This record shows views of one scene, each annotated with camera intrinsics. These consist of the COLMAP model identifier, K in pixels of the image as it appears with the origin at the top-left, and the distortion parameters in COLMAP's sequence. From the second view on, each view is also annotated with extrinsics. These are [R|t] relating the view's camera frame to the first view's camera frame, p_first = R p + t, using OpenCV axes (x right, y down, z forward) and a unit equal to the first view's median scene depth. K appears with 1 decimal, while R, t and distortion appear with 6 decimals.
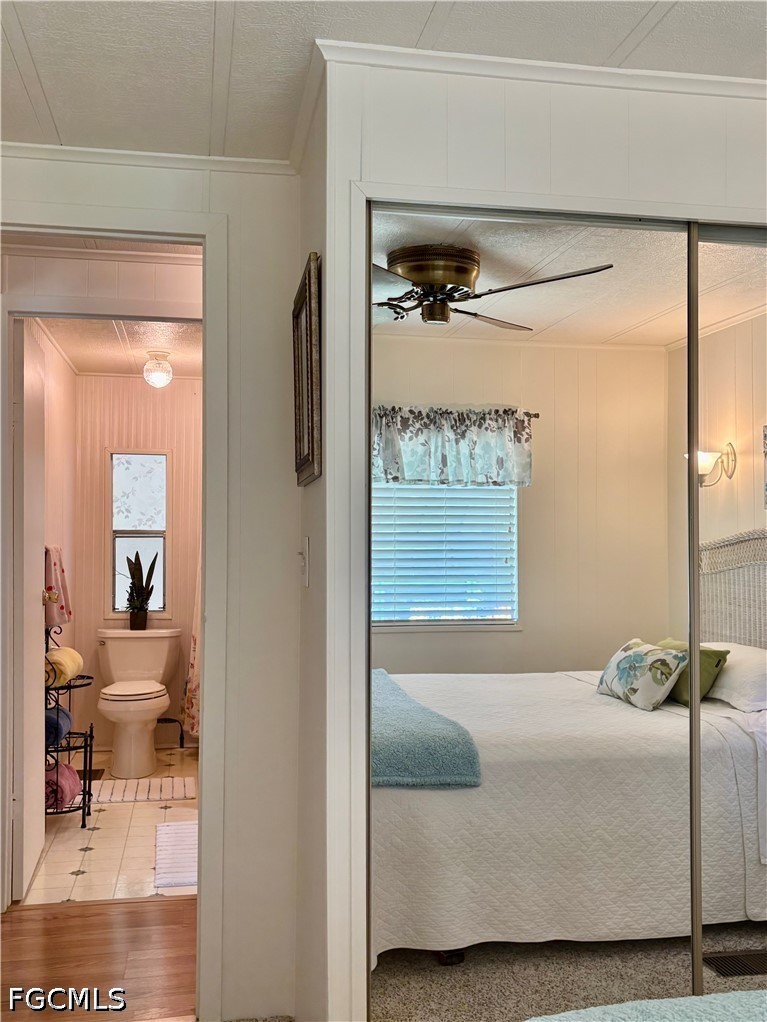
lens RADIAL K [[975.1, 0, 380.8], [0, 975.1, 515.8], [0, 0, 1]] dist [0.065714, 0.000000]
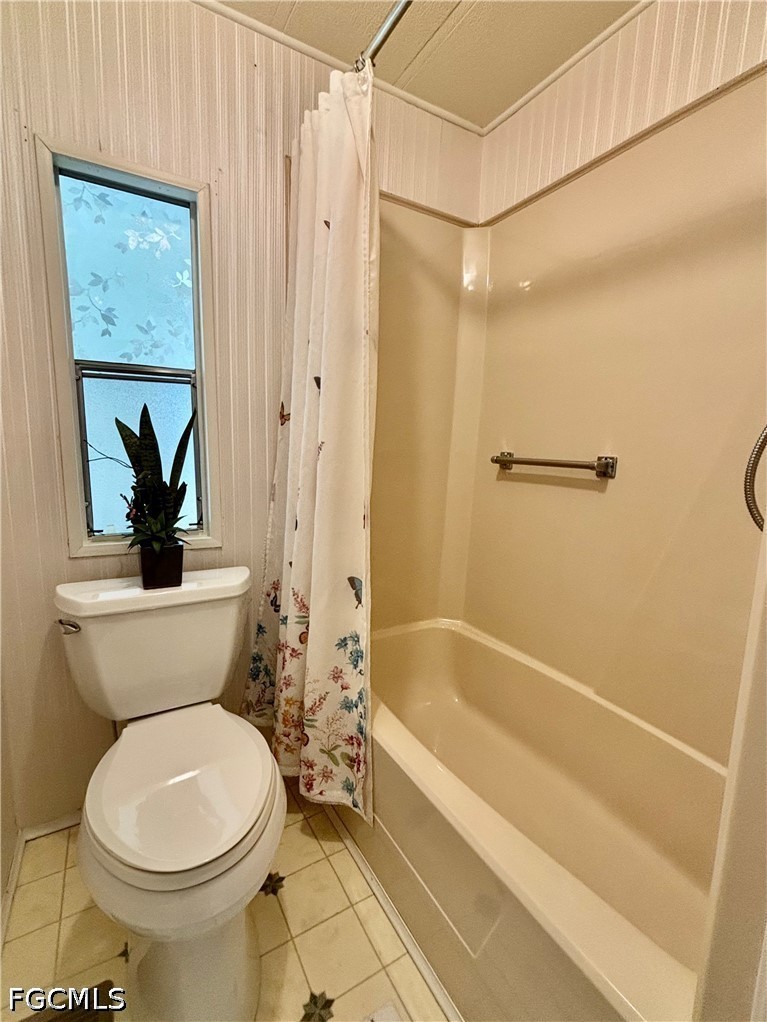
lens RADIAL K [[457.5, 0, 380.5], [0, 457.5, 510.4], [0, 0, 1]] dist [-0.005158, -0.000356]
pose [[0.943475, -0.029558, 0.330123, -0.076361], [-0.028817, 0.984928, 0.170547, 0.015618], [-0.330188, -0.170420, 0.928403, 0.269448]]
